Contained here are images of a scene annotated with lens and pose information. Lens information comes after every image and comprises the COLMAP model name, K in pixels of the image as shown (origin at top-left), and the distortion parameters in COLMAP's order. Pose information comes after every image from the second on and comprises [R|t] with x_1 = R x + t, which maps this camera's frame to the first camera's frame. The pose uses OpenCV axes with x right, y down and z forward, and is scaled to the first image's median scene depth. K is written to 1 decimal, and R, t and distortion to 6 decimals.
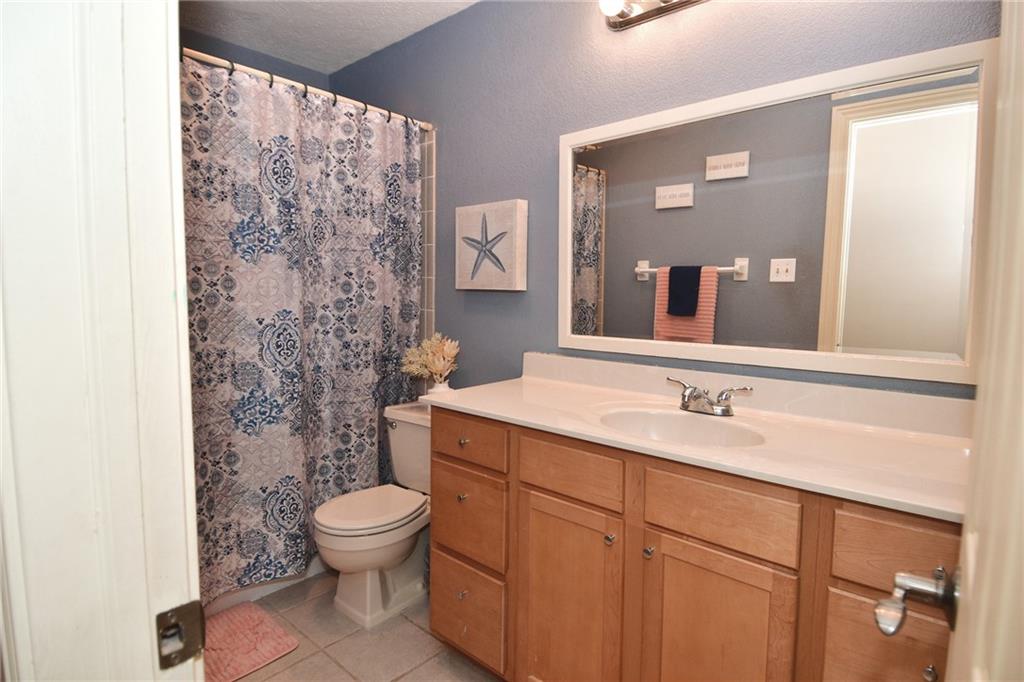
lens RADIAL K [[533.0, 0, 518.9], [0, 533.0, 337.0], [0, 0, 1]] dist [0.046453, -0.050390]
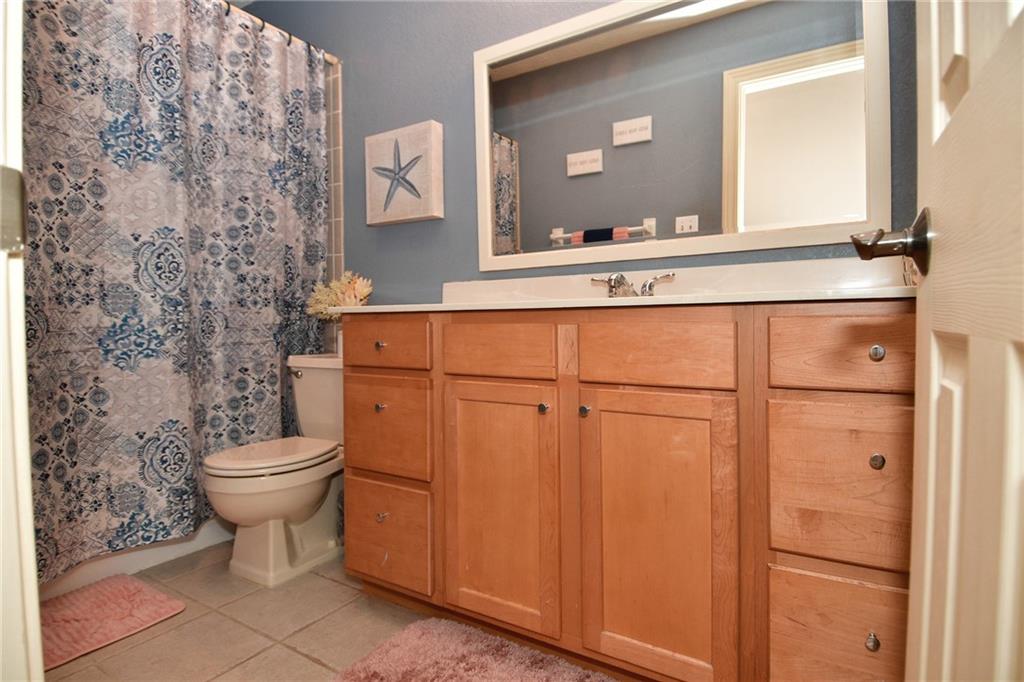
lens RADIAL K [[533.0, 0, 518.3], [0, 533.0, 335.2], [0, 0, 1]] dist [0.046453, -0.050390]
pose [[0.986716, -0.025531, 0.160436, -0.013886], [0.034503, 0.997978, -0.053387, 0.189065], [-0.158748, 0.058213, 0.985601, 0.048932]]
